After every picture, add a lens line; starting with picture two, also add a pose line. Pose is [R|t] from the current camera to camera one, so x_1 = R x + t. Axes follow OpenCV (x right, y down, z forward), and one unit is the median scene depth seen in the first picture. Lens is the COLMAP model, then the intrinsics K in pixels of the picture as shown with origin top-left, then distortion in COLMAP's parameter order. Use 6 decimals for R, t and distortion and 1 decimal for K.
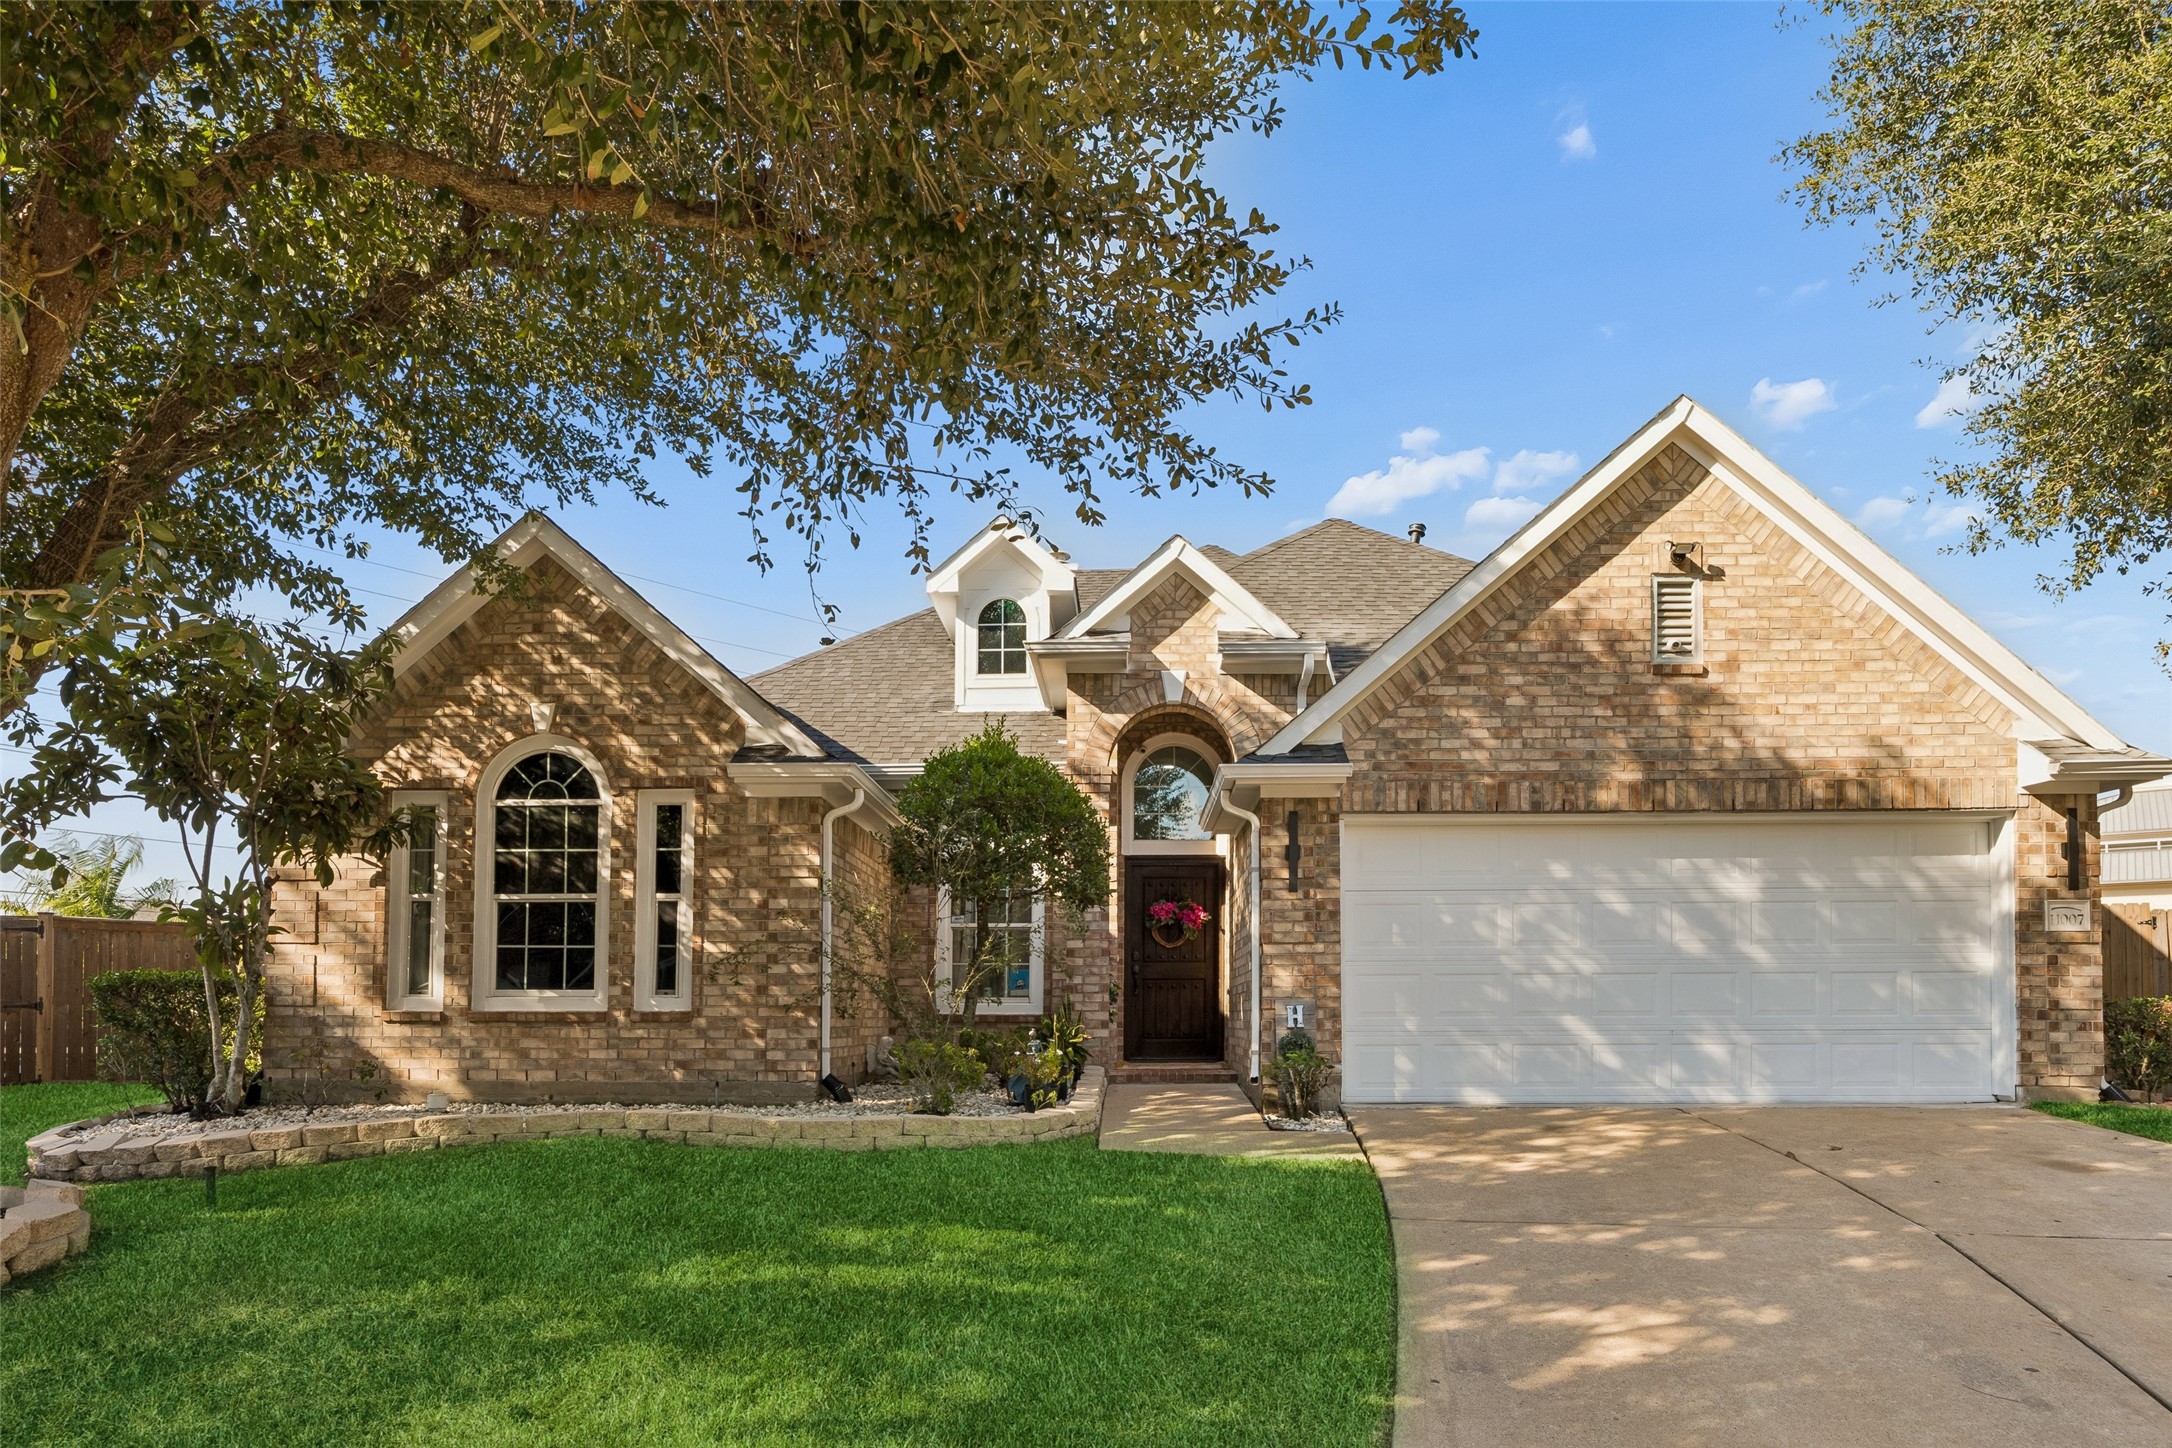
lens RADIAL K [[1306.0, 0, 1082.3], [0, 1306.0, 733.5], [0, 0, 1]] dist [0.001005, -0.007616]
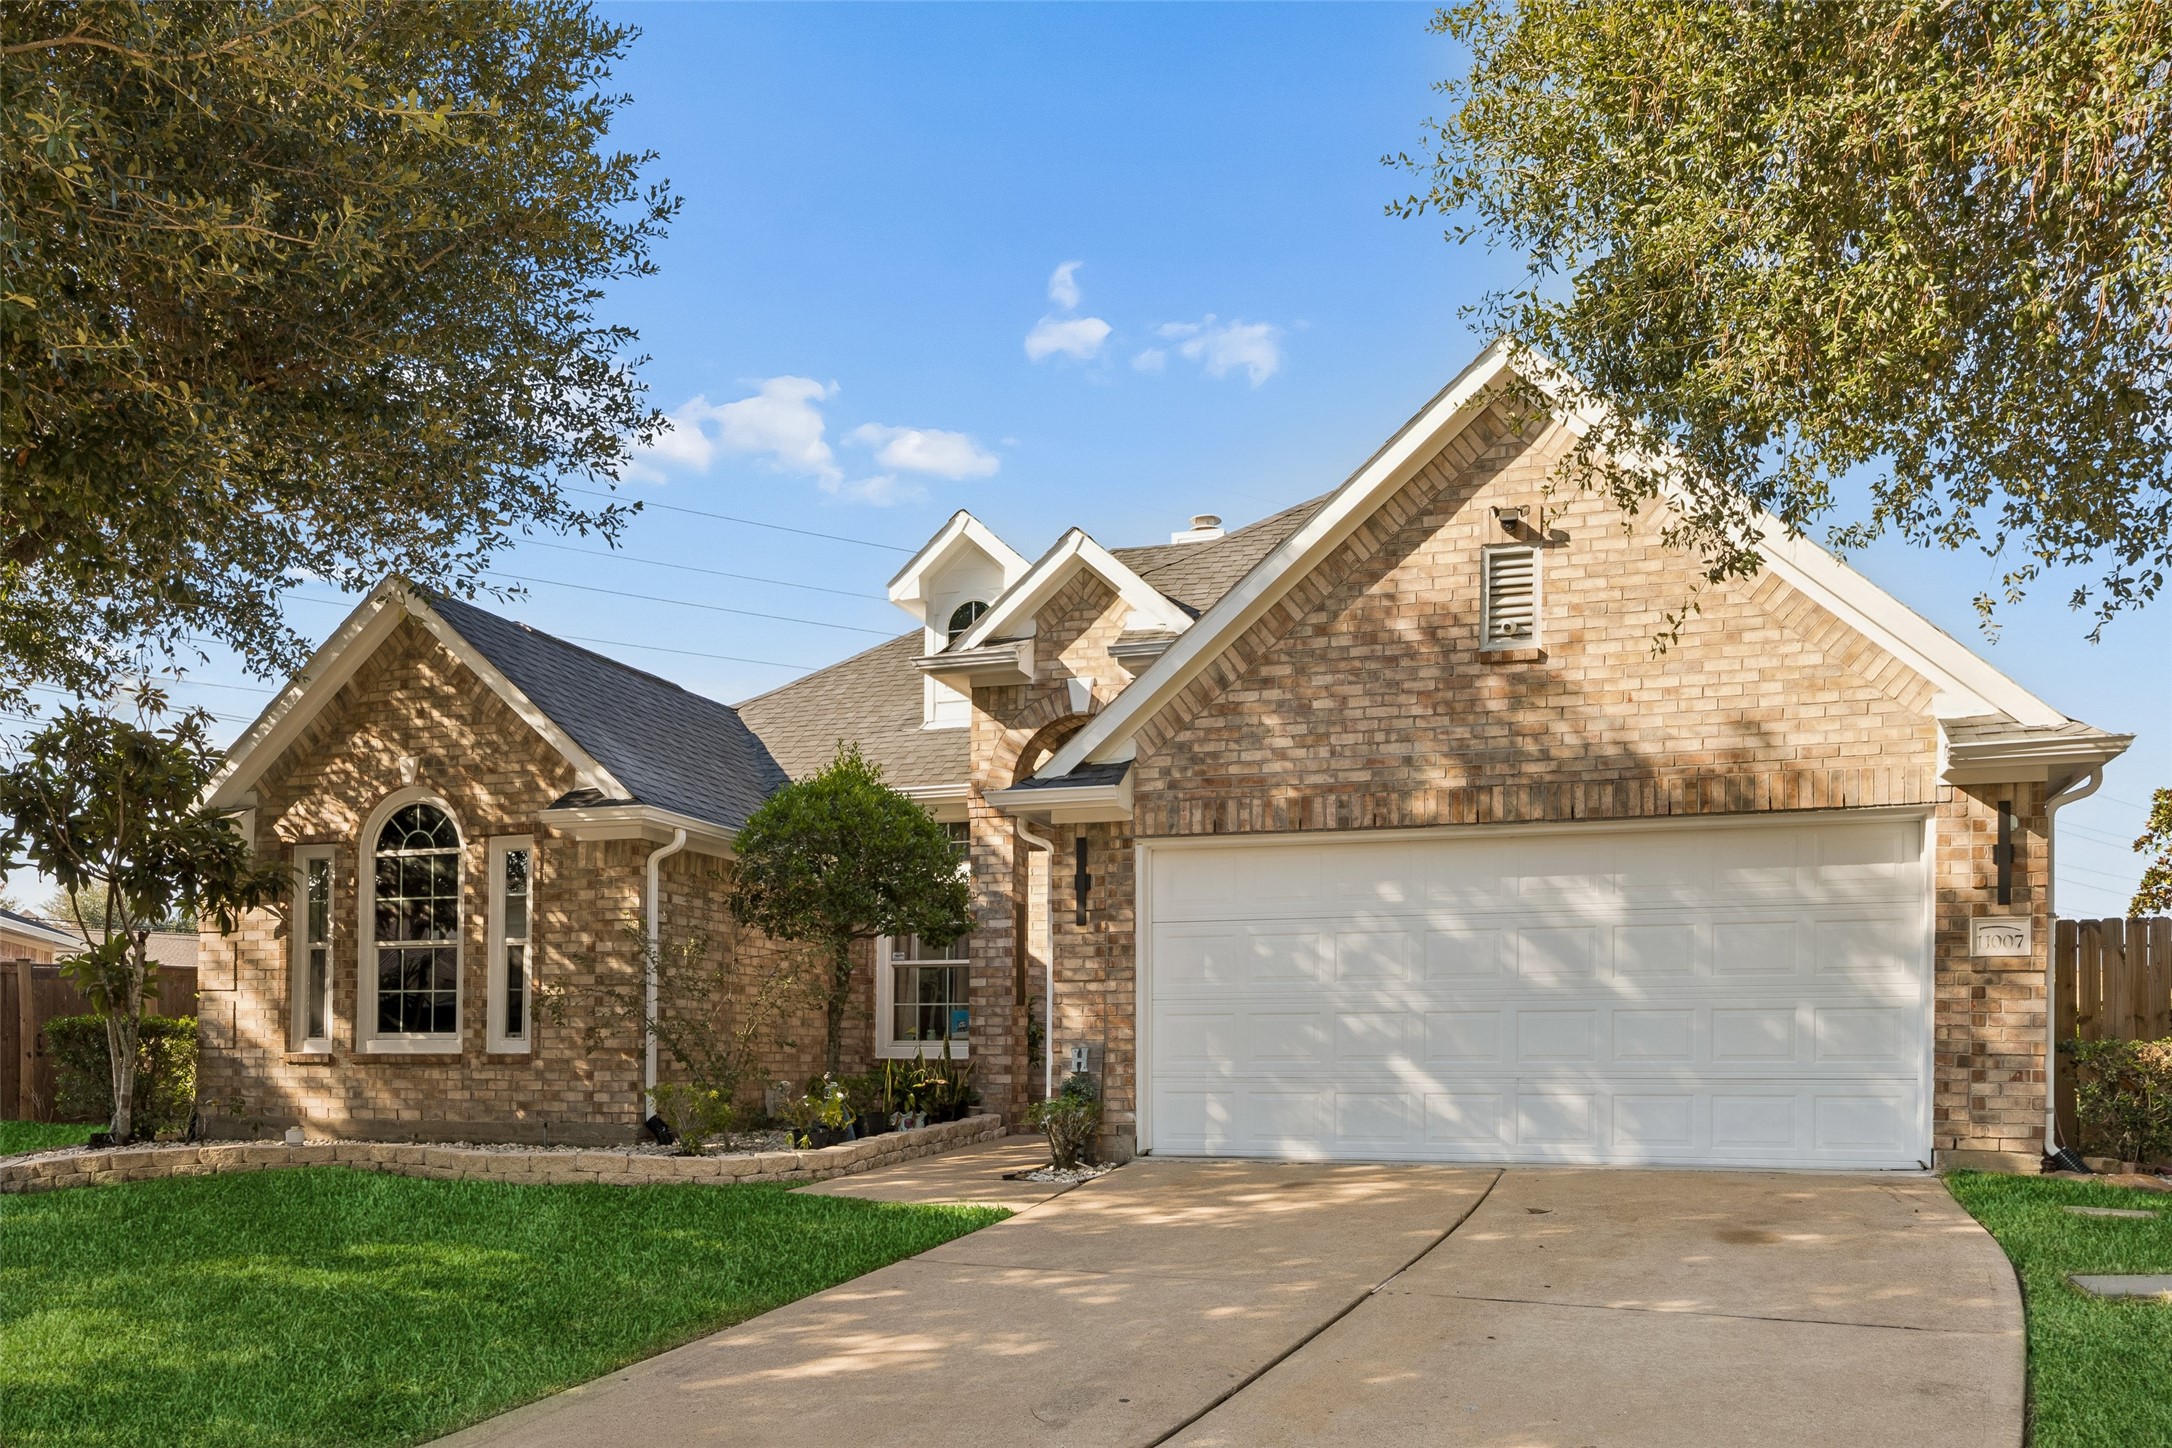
lens RADIAL K [[1632.9, 0, 1084.9], [0, 1632.9, 717.8], [0, 0, 1]] dist [-0.000102, 0.000695]
pose [[0.960377, -0.054485, -0.273328, 0.480982], [0.055288, 0.998459, -0.004771, -0.018907], [0.273167, -0.010530, 0.961909, -0.105827]]
